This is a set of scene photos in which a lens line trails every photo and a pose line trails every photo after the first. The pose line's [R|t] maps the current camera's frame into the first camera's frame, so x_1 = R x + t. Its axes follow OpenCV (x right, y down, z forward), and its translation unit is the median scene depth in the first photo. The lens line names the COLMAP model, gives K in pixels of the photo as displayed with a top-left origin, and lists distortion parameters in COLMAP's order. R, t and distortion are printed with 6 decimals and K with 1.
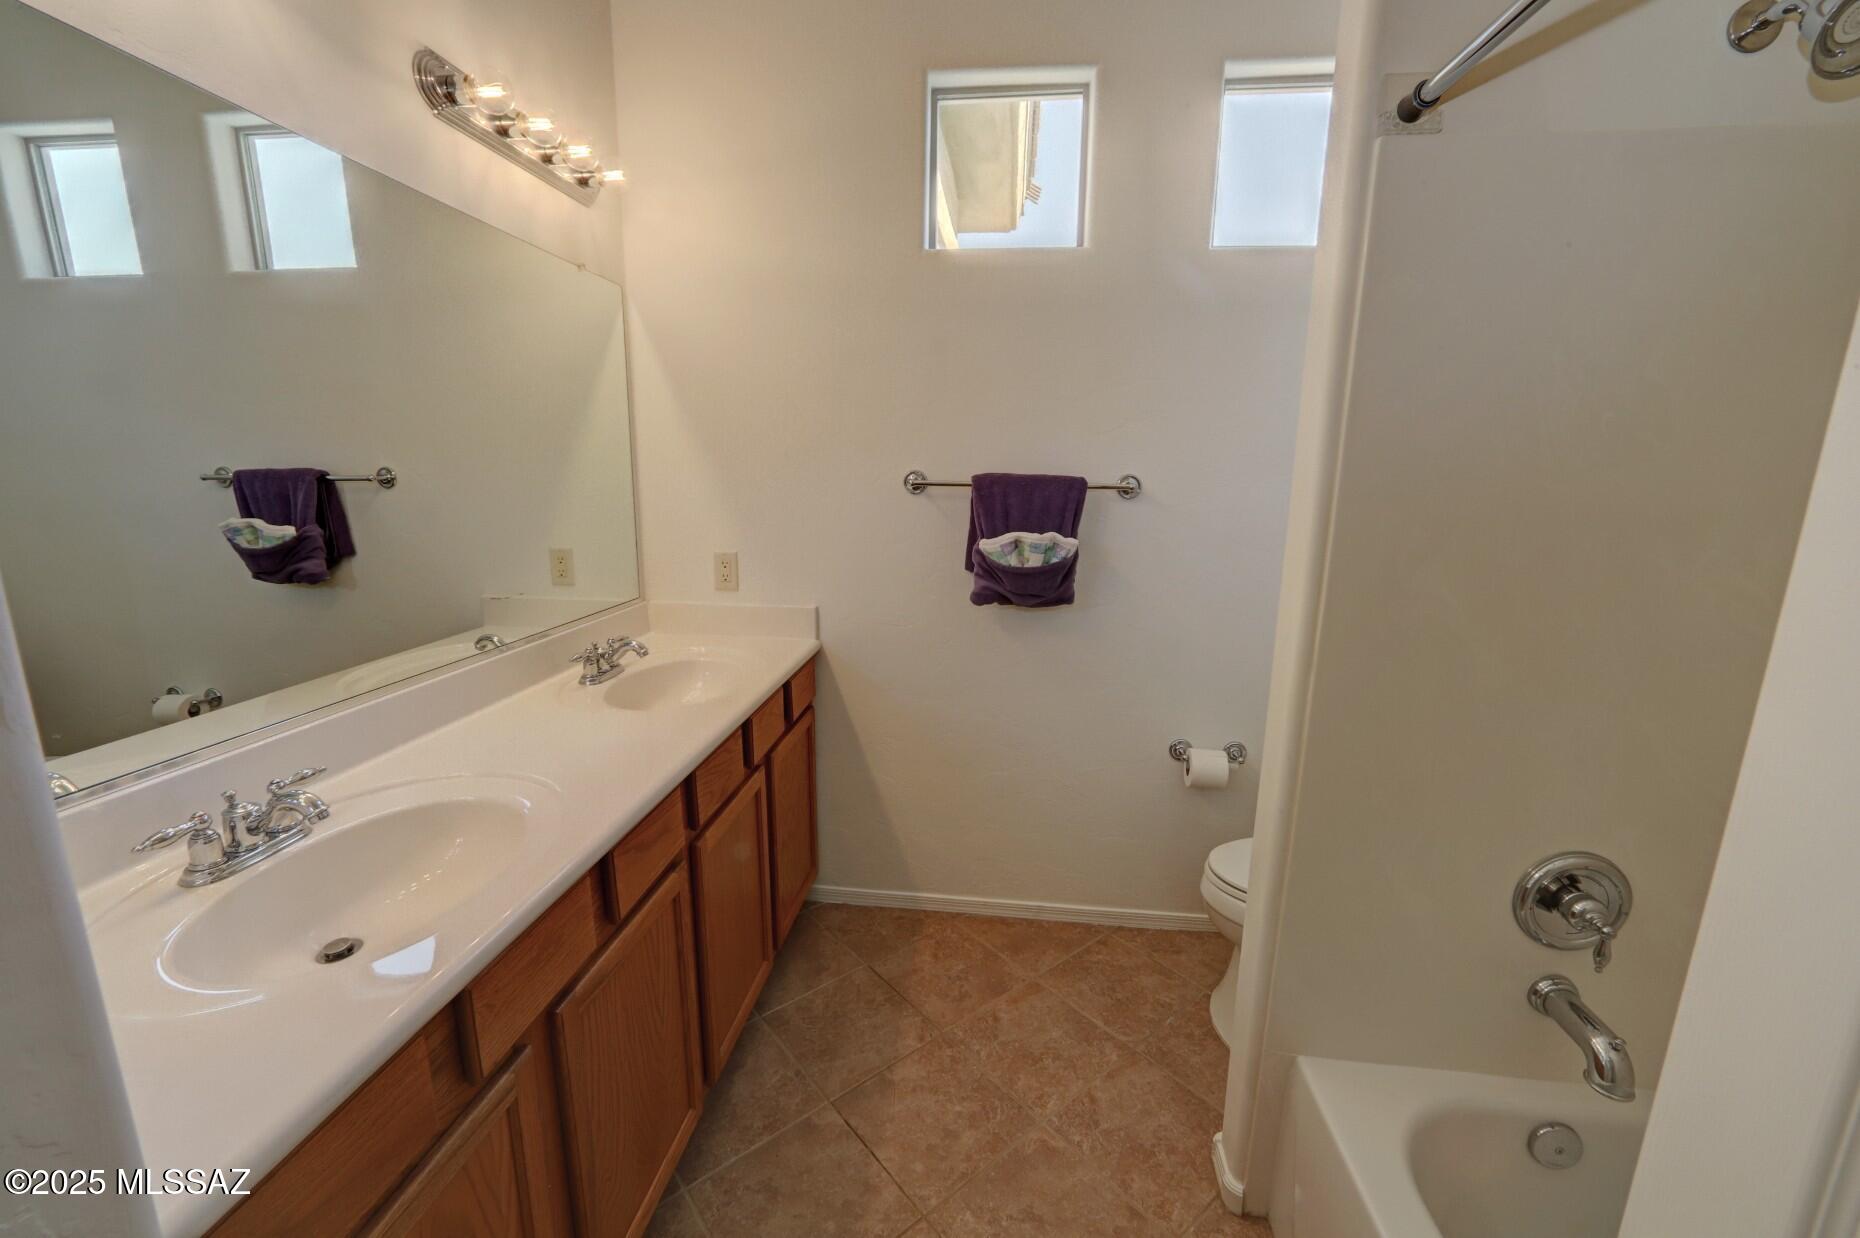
lens RADIAL K [[750.5, 0, 918.2], [0, 750.5, 618.0], [0, 0, 1]] dist [-0.033483, 0.015059]
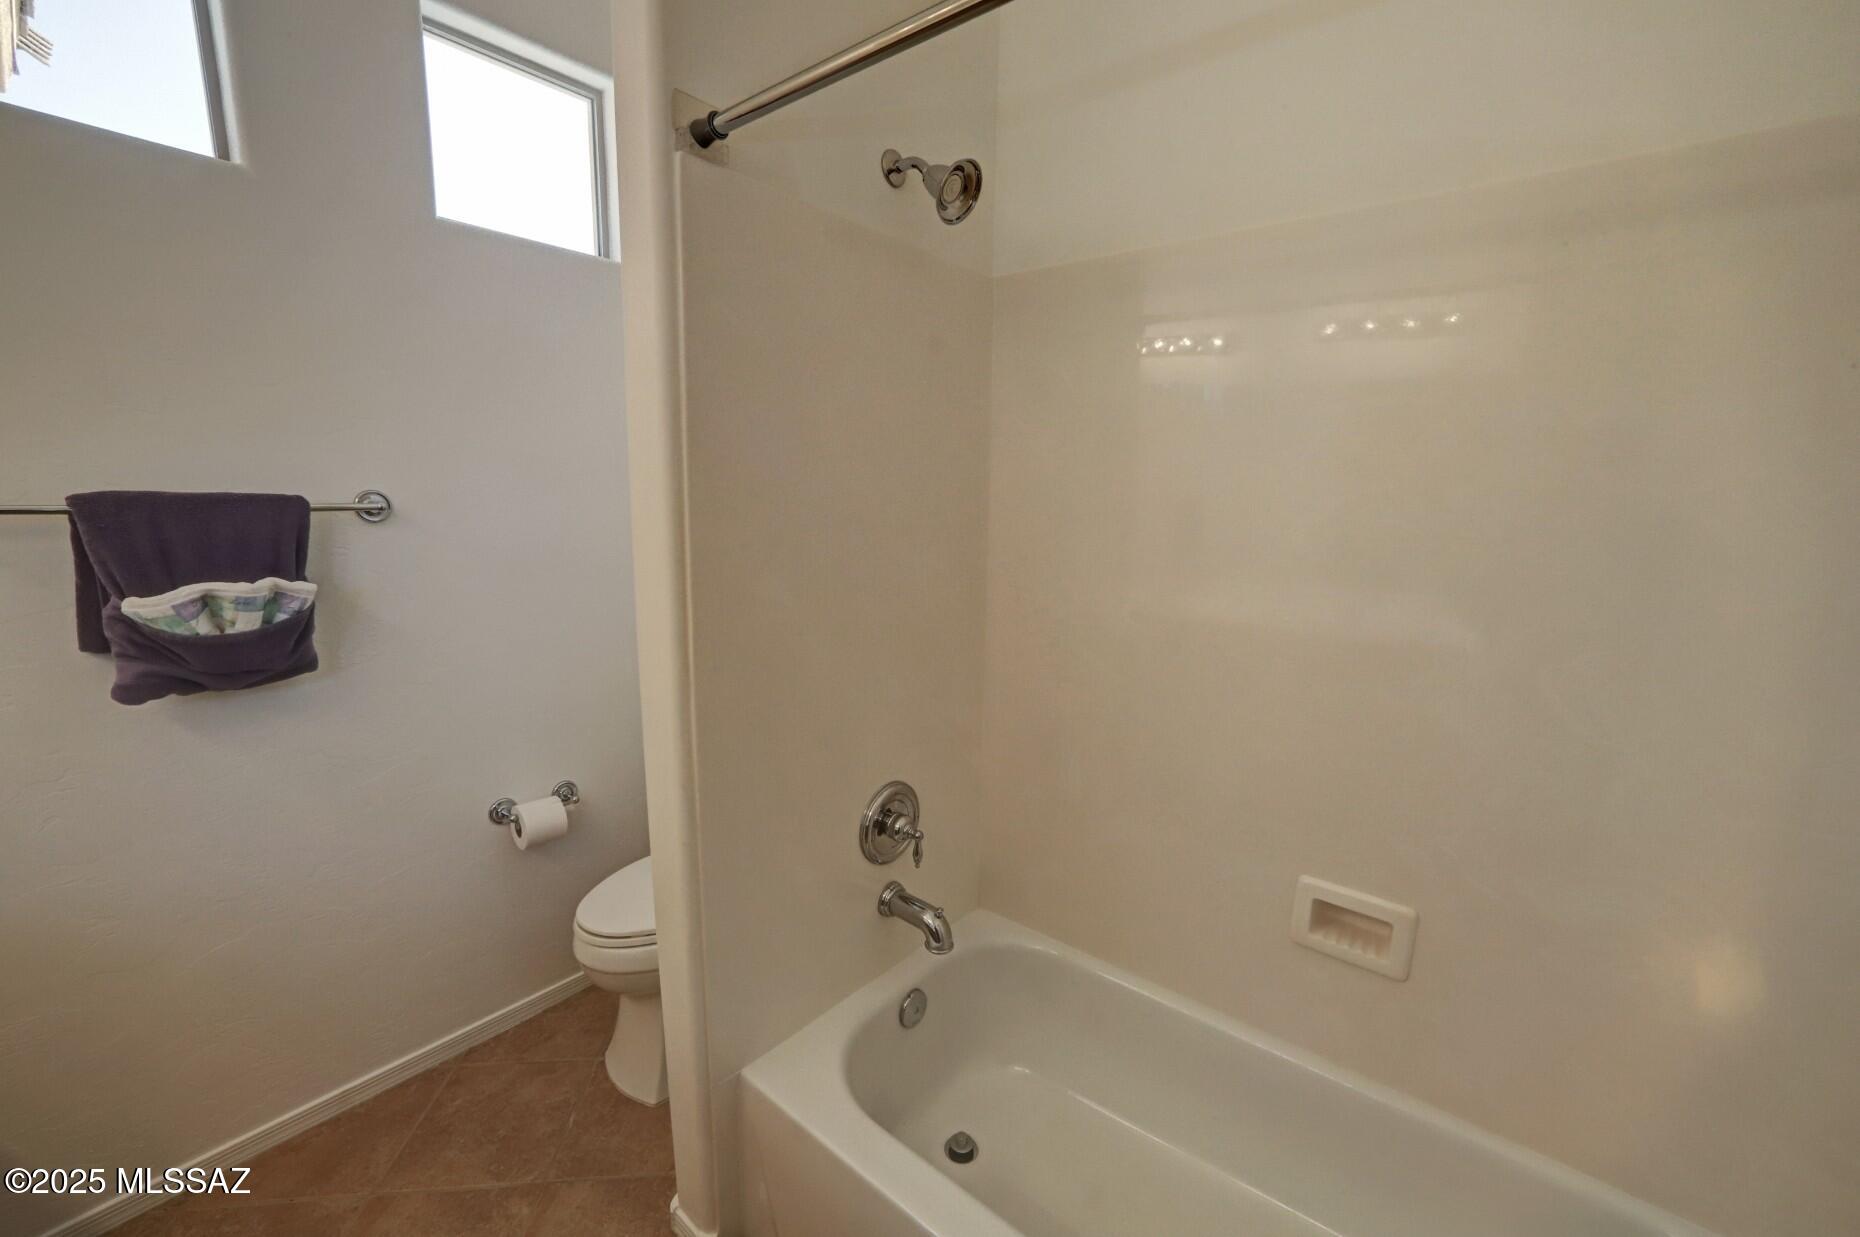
lens RADIAL K [[743.9, 0, 926.3], [0, 743.9, 624.9], [0, 0, 1]] dist [-0.001031, -0.000150]
pose [[0.546740, -0.155775, 0.822684, -0.058135], [0.155078, 0.984381, 0.083330, -0.033393], [-0.822816, 0.082021, 0.562358, 0.119651]]
